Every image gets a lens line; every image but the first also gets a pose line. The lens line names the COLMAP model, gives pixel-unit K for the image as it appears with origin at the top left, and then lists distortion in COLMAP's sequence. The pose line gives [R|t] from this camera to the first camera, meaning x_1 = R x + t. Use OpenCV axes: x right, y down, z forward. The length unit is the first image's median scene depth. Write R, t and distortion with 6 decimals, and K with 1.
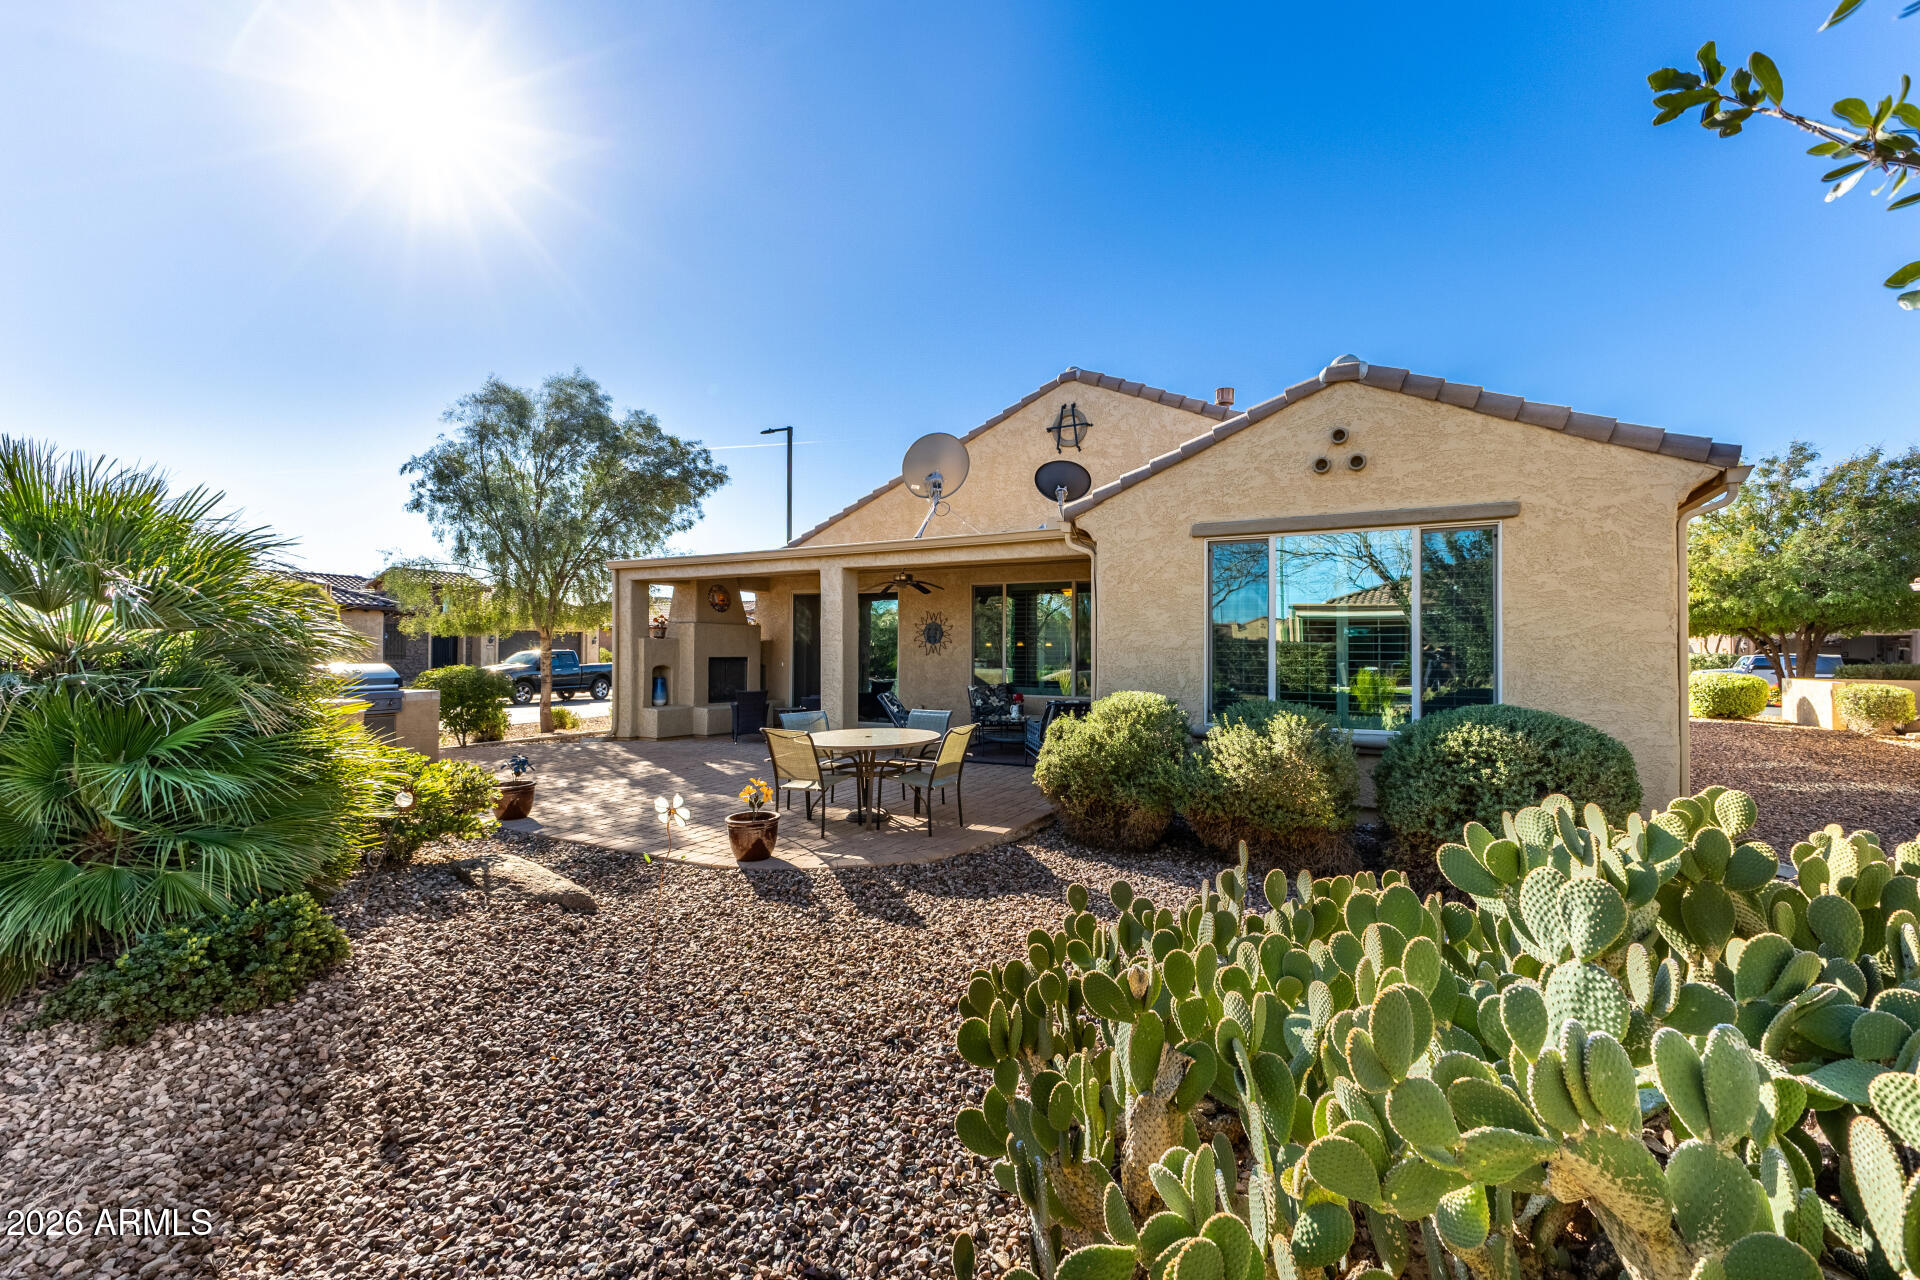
lens RADIAL K [[820.9, 0, 960.6], [0, 820.9, 642.4], [0, 0, 1]] dist [0.007277, -0.002810]
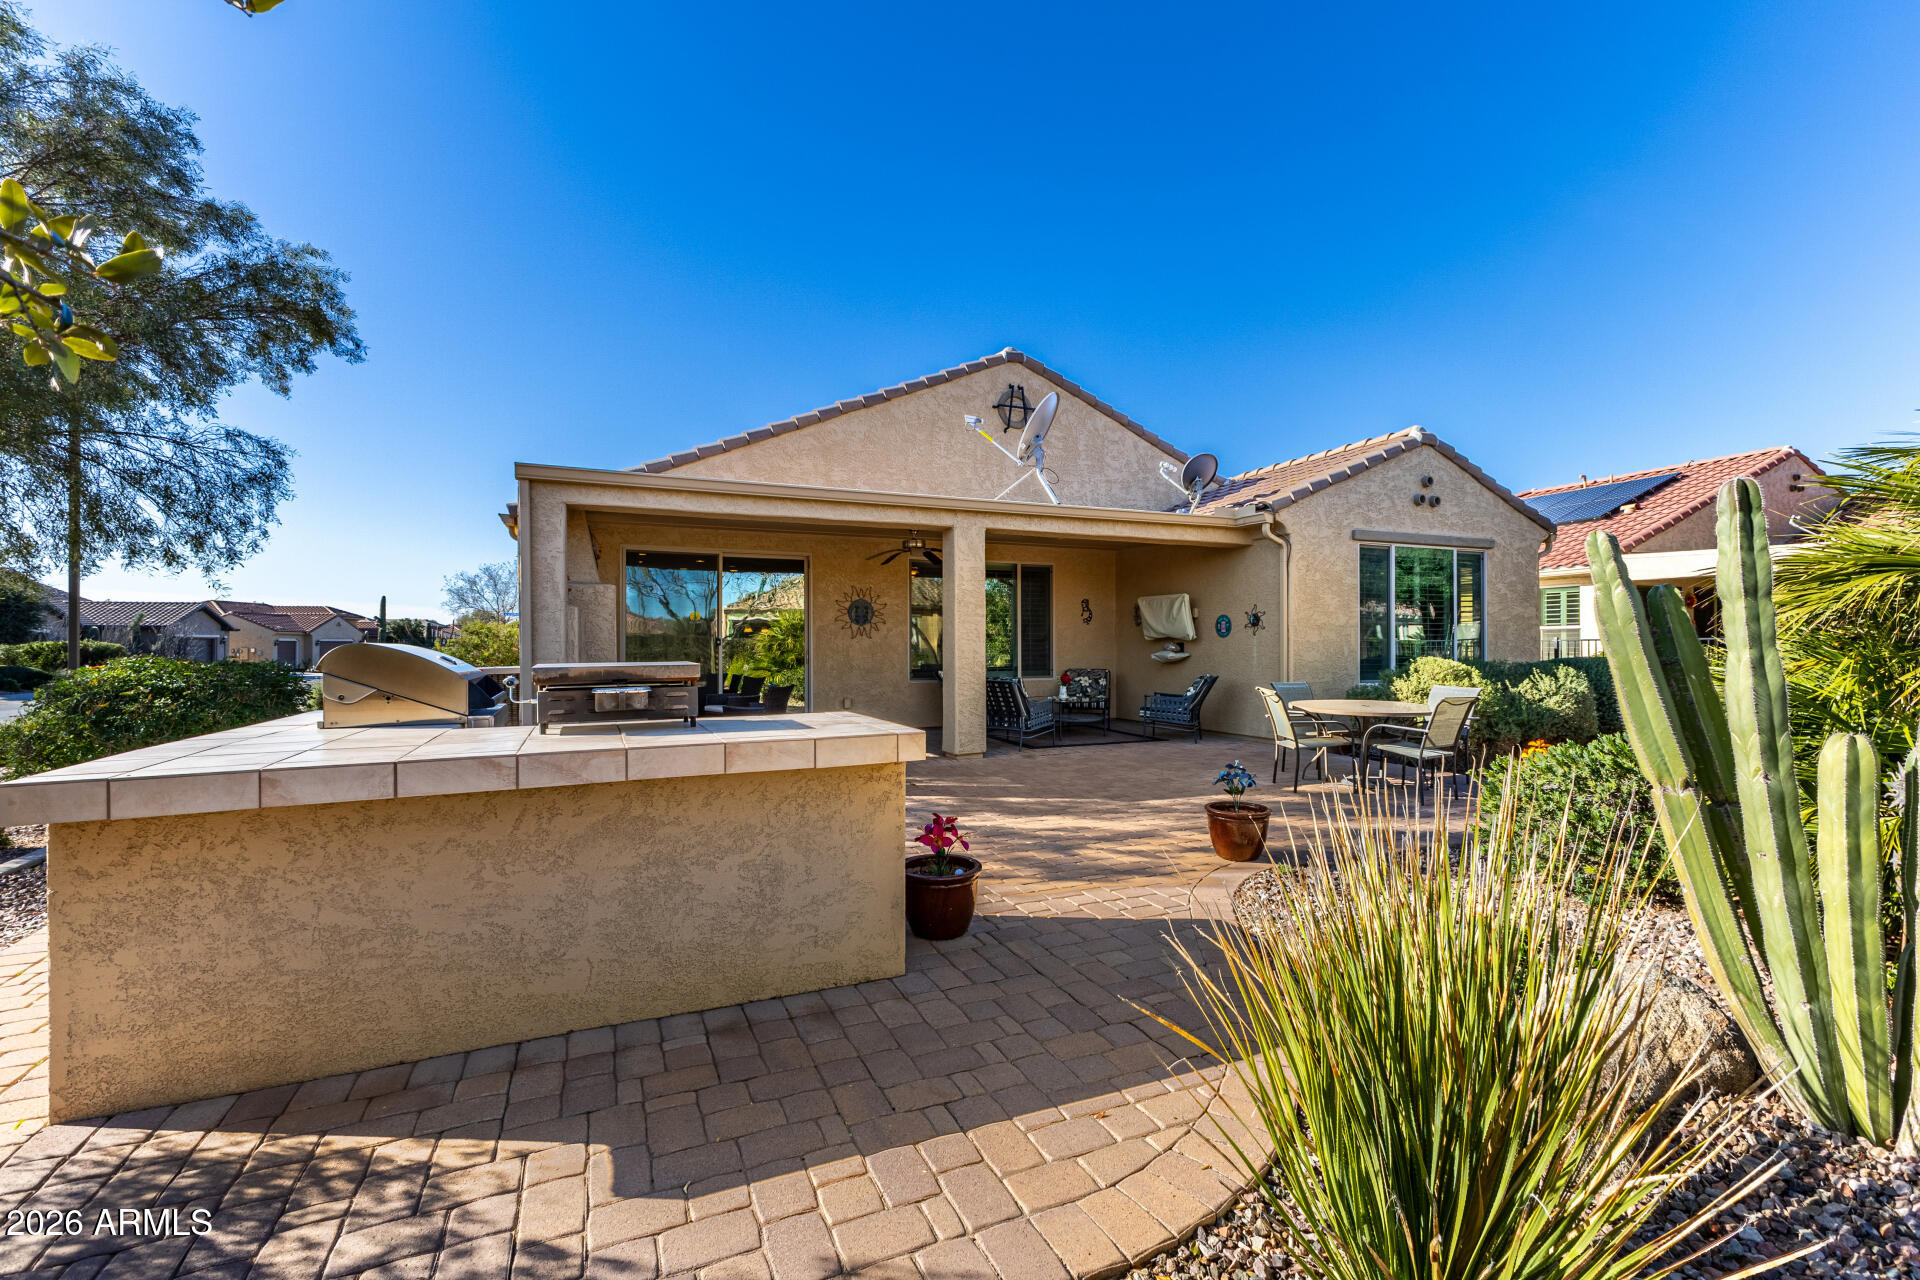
lens RADIAL K [[820.9, 0, 961.0], [0, 820.9, 638.8], [0, 0, 1]] dist [0.007277, -0.002810]
pose [[0.600489, 0.000578, 0.799632, -0.793635], [-0.000597, 1.000000, -0.000274, 0.019774], [-0.799632, -0.000312, 0.600490, 0.512878]]
